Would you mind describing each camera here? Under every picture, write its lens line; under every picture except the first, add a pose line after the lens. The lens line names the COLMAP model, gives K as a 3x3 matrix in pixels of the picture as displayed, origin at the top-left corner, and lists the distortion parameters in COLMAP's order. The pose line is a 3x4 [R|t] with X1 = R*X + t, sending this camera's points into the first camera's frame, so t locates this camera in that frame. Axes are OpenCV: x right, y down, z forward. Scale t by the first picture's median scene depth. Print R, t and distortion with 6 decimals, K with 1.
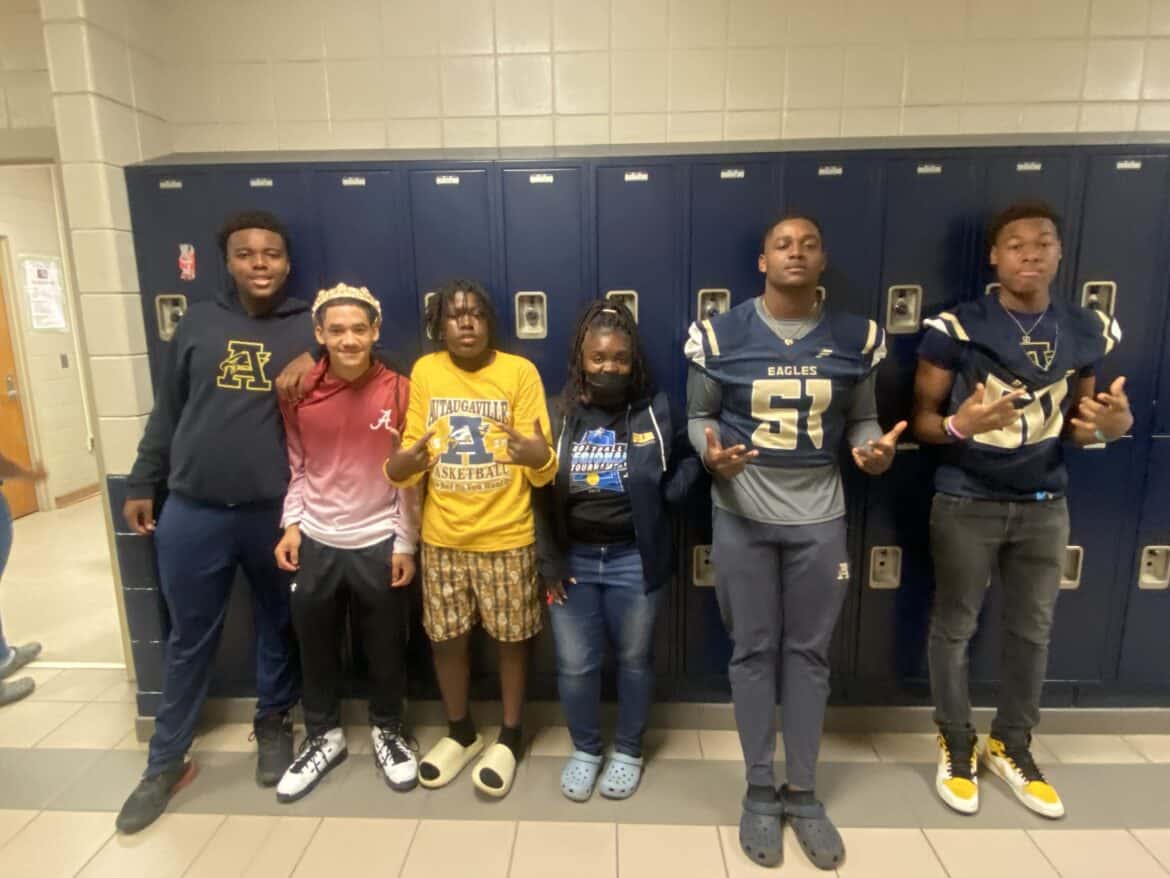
lens RADIAL K [[811.9, 0, 585.0], [0, 811.9, 439.0], [0, 0, 1]] dist [0.000490, 0.002671]
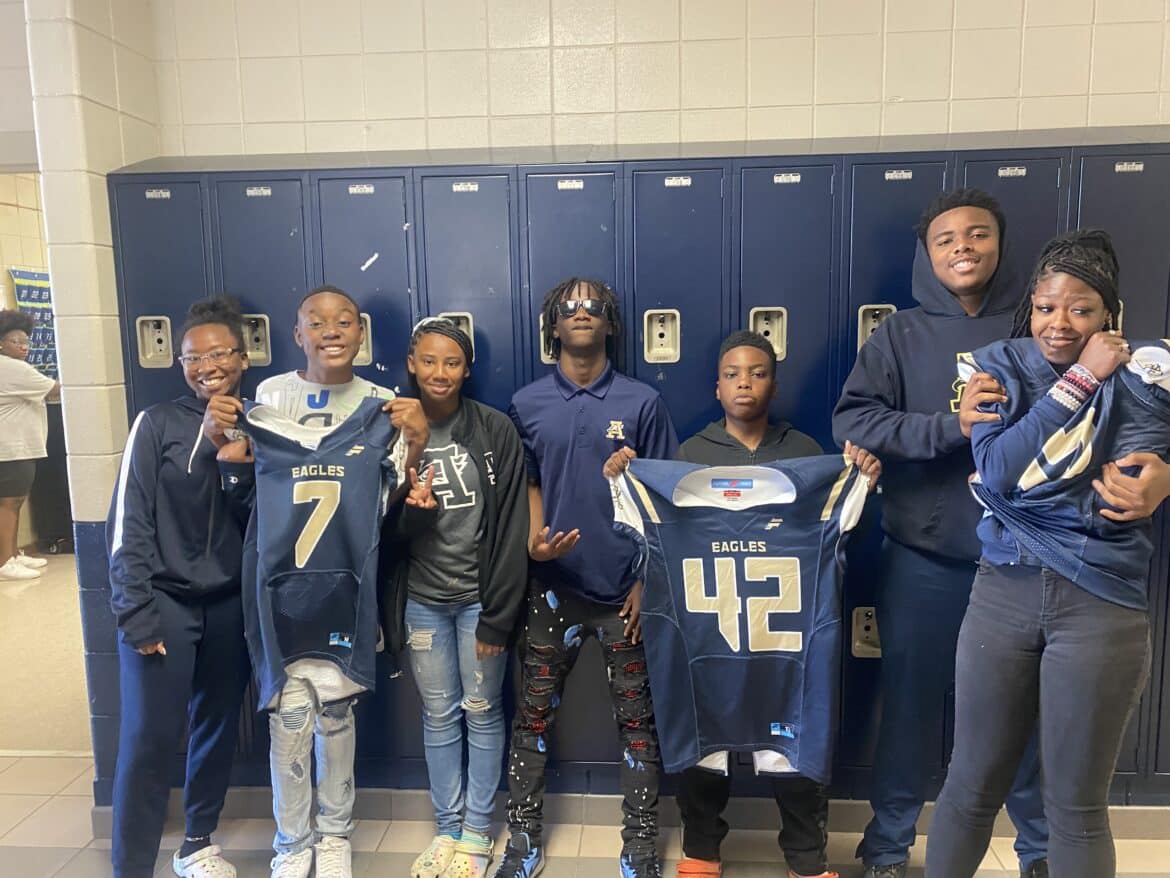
lens RADIAL K [[938.8, 0, 589.1], [0, 938.8, 414.3], [0, 0, 1]] dist [0.001691, -0.003978]
pose [[0.999744, -0.002061, -0.022541, -0.014851], [0.000475, 0.997538, -0.070125, 0.000094], [0.022630, 0.070096, 0.997284, 0.000633]]
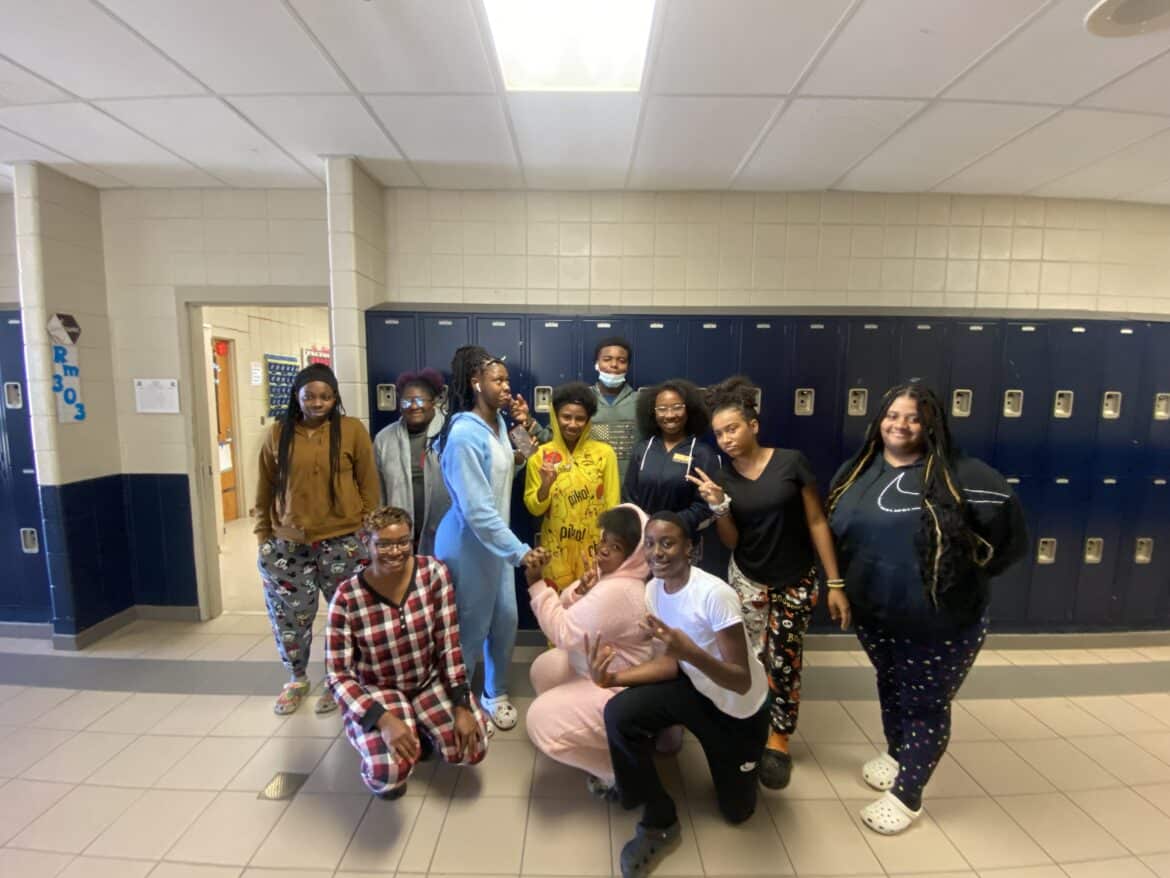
lens RADIAL K [[470.3, 0, 585.0], [0, 470.3, 439.0], [0, 0, 1]] dist [0.001094, -0.005222]
pose [[0.999319, 0.023127, 0.028756, -0.123120], [-0.020977, 0.997116, -0.072940, 0.003084], [-0.030360, 0.072287, 0.996922, -0.001343]]
